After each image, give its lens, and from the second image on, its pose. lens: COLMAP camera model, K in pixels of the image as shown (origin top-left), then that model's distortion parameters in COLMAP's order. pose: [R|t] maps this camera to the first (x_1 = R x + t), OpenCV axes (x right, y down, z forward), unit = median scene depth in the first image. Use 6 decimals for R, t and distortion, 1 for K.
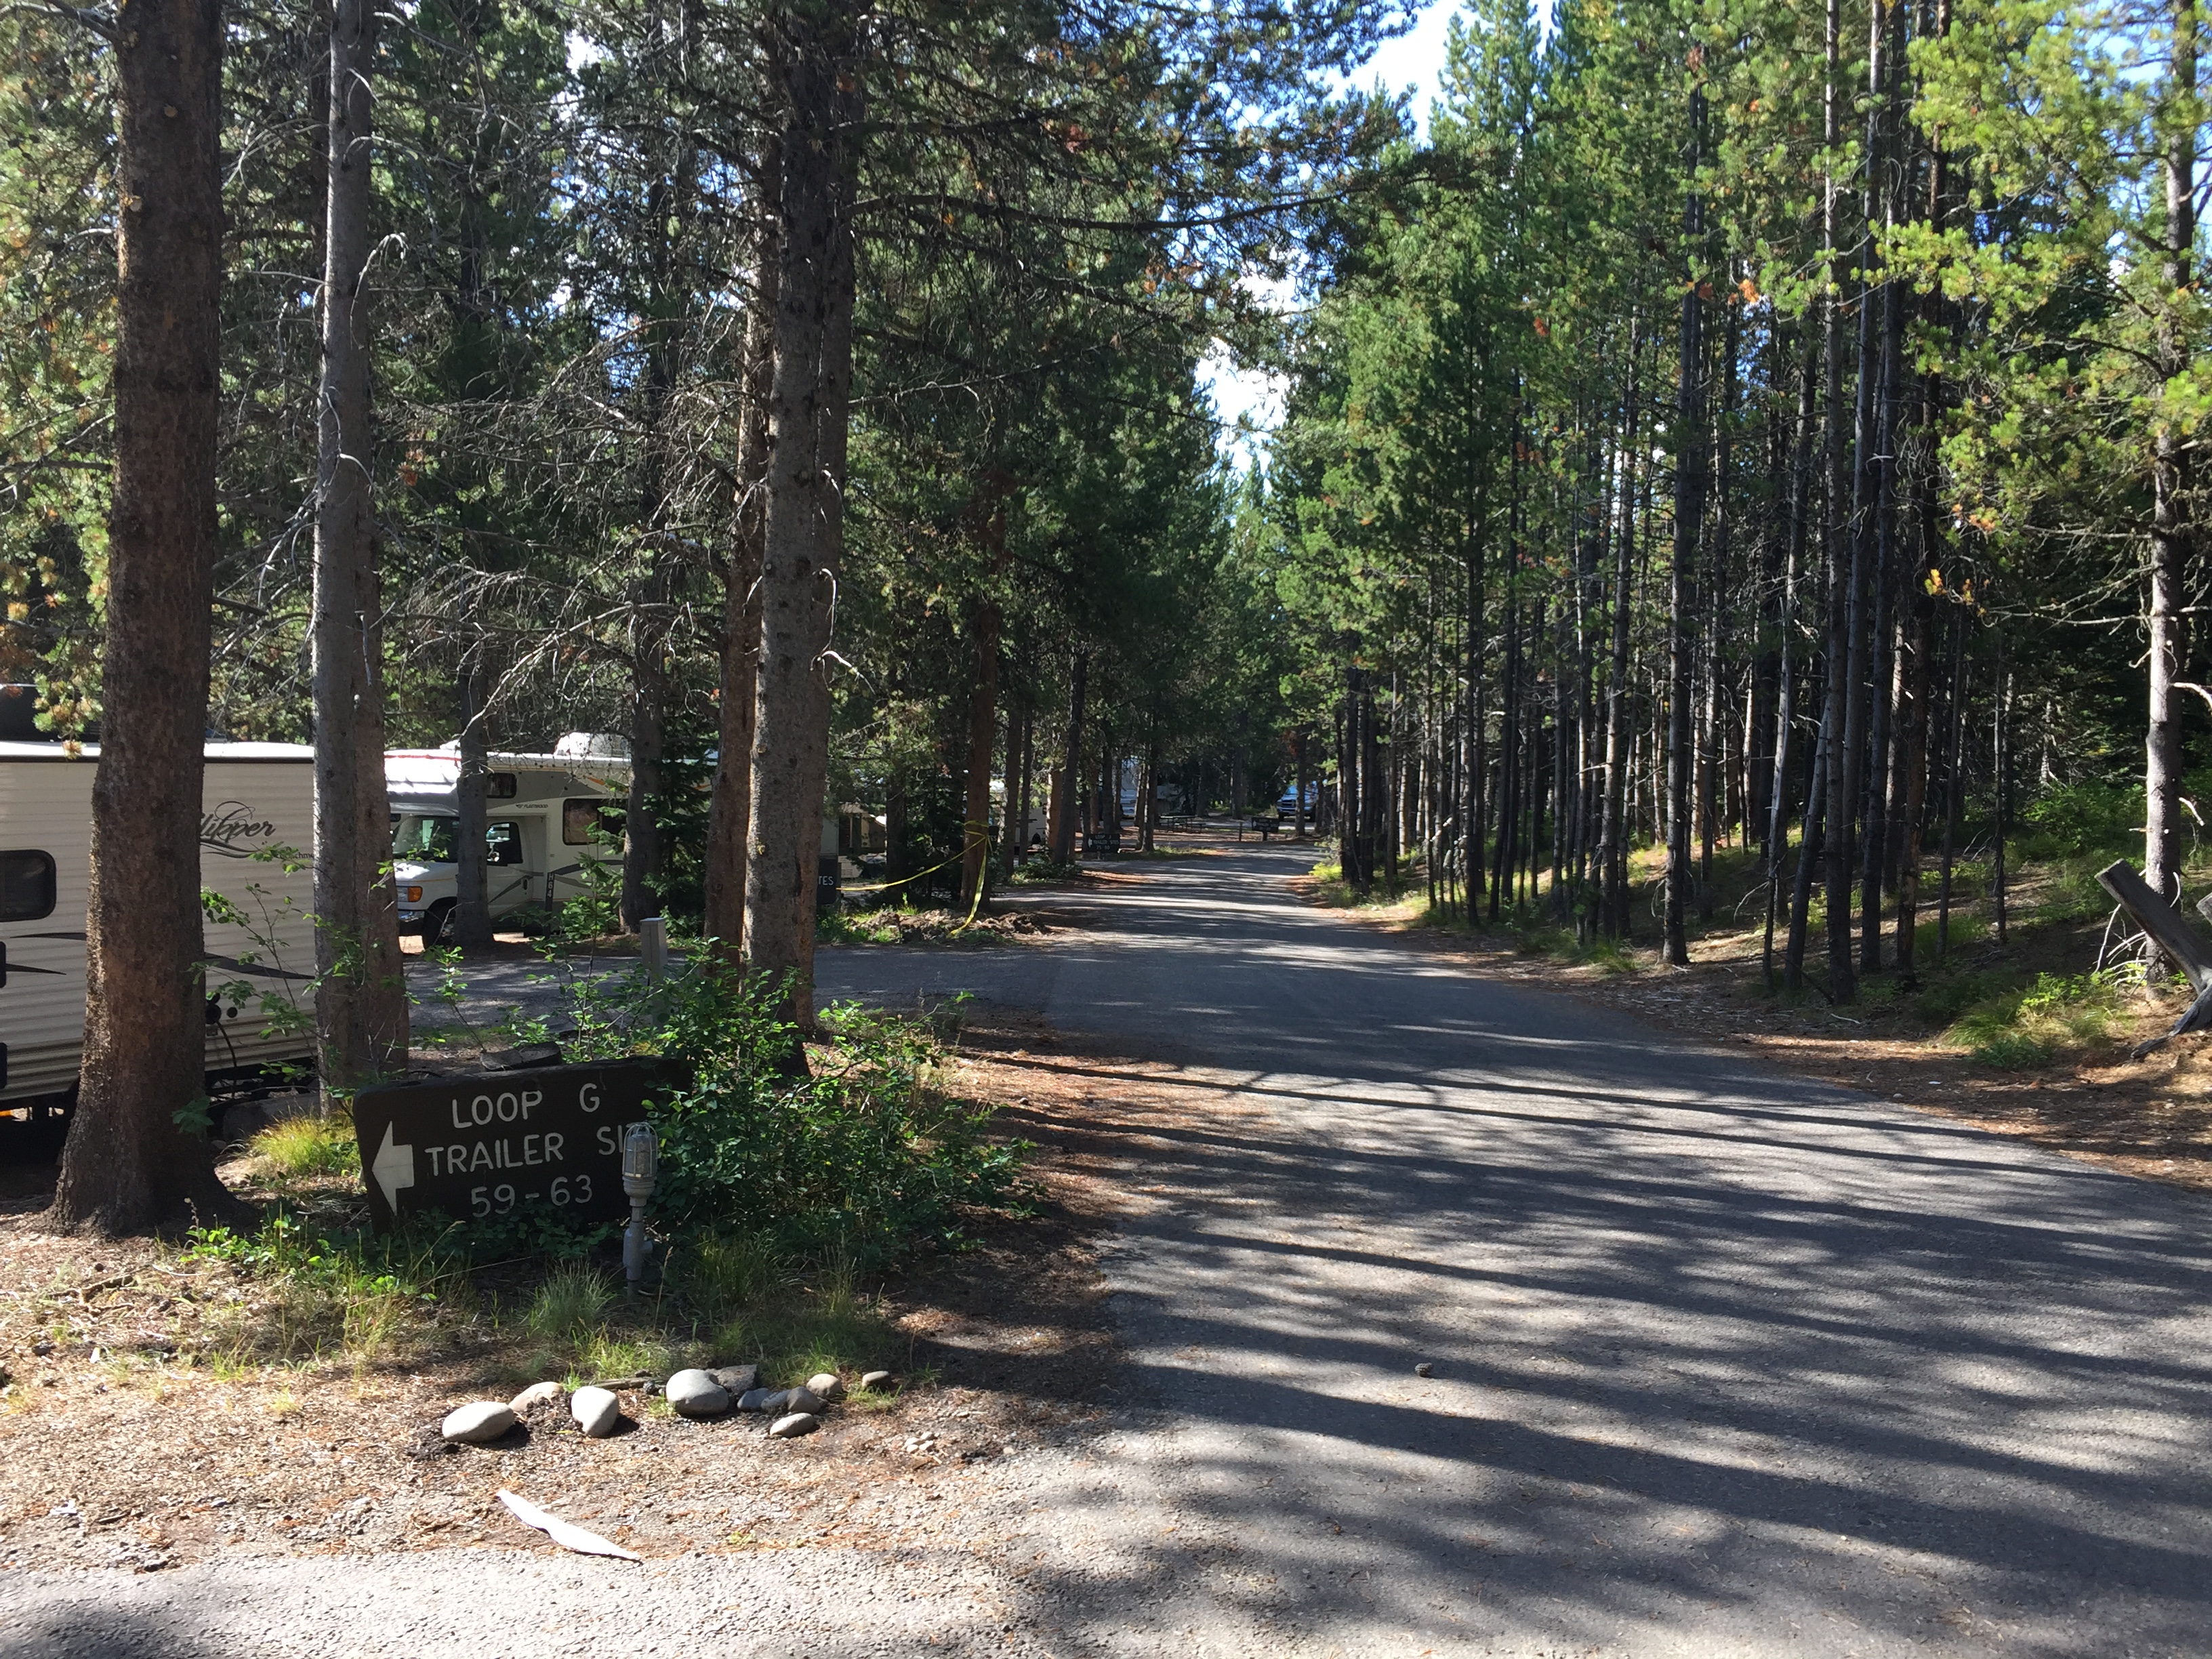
lens RADIAL K [[1838.2, 0, 1107.9], [0, 1838.2, 907.3], [0, 0, 1]] dist [0.057585, -0.068625]
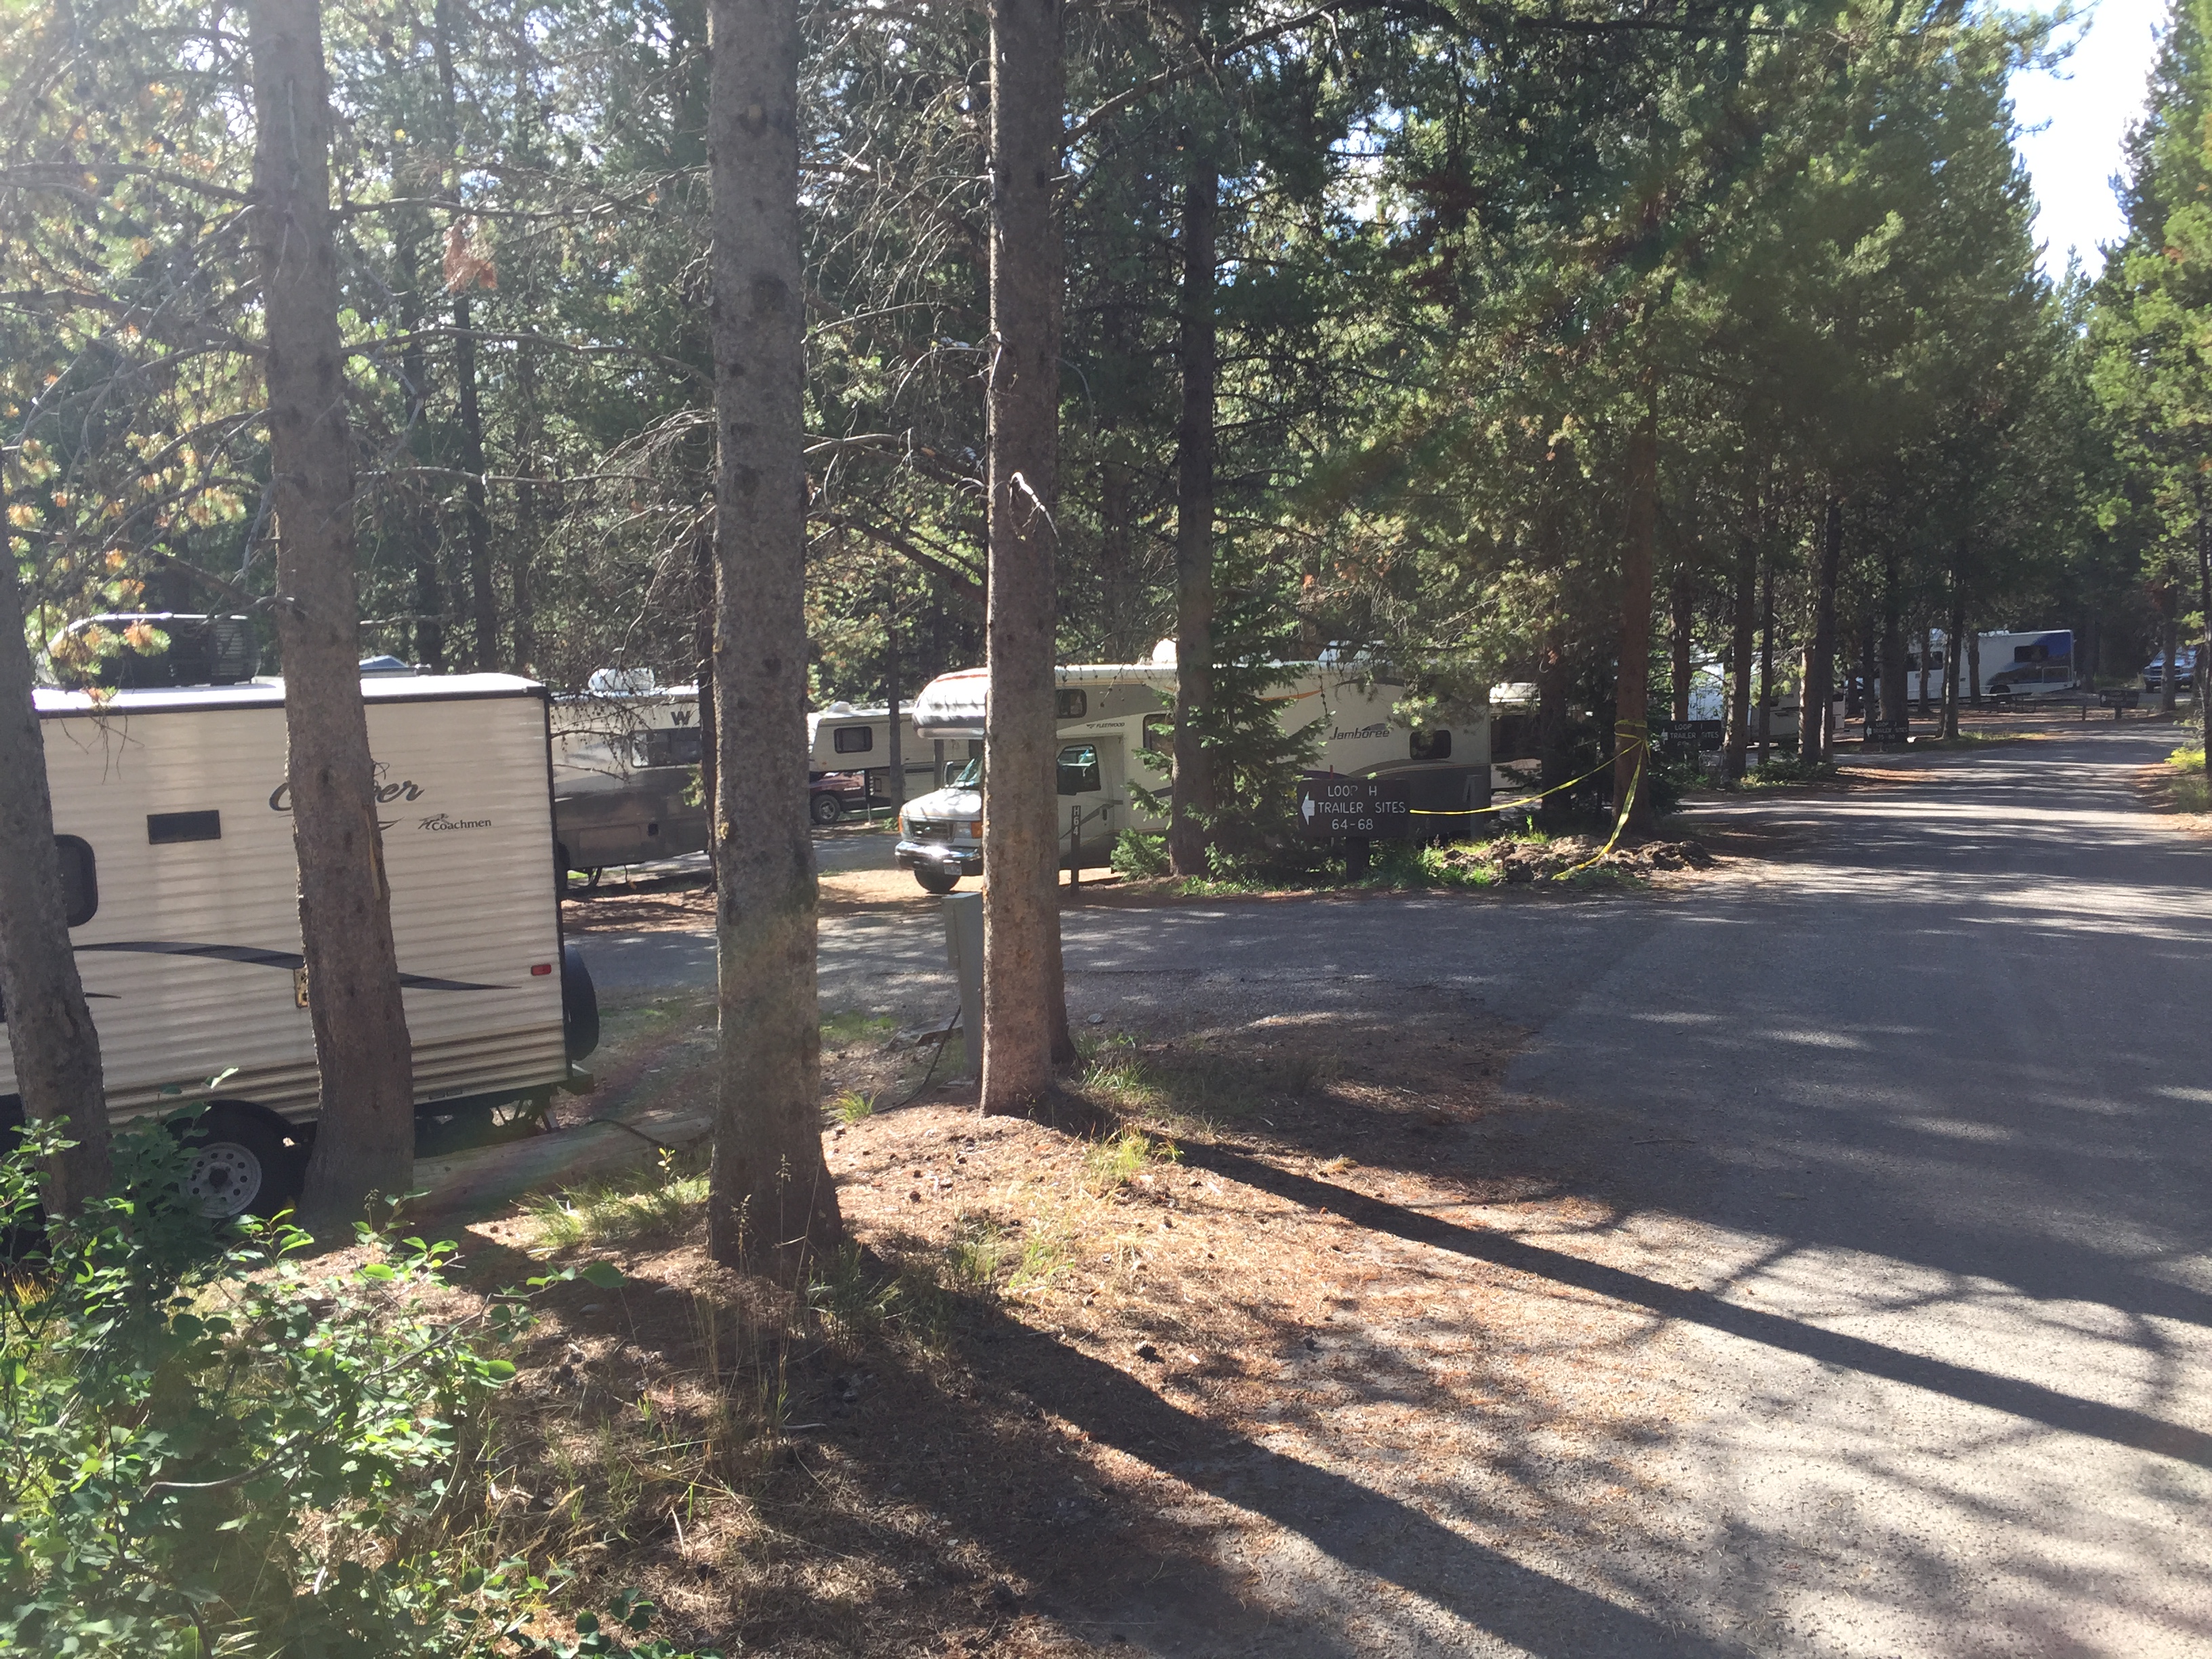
lens RADIAL K [[1838.2, 0, 1107.9], [0, 1838.2, 907.3], [0, 0, 1]] dist [0.057585, -0.068625]
pose [[0.911929, 0.001866, -0.410343, 0.047490], [0.020752, 0.998500, 0.050659, -0.011537], [0.409823, -0.054713, 0.910523, 0.183794]]
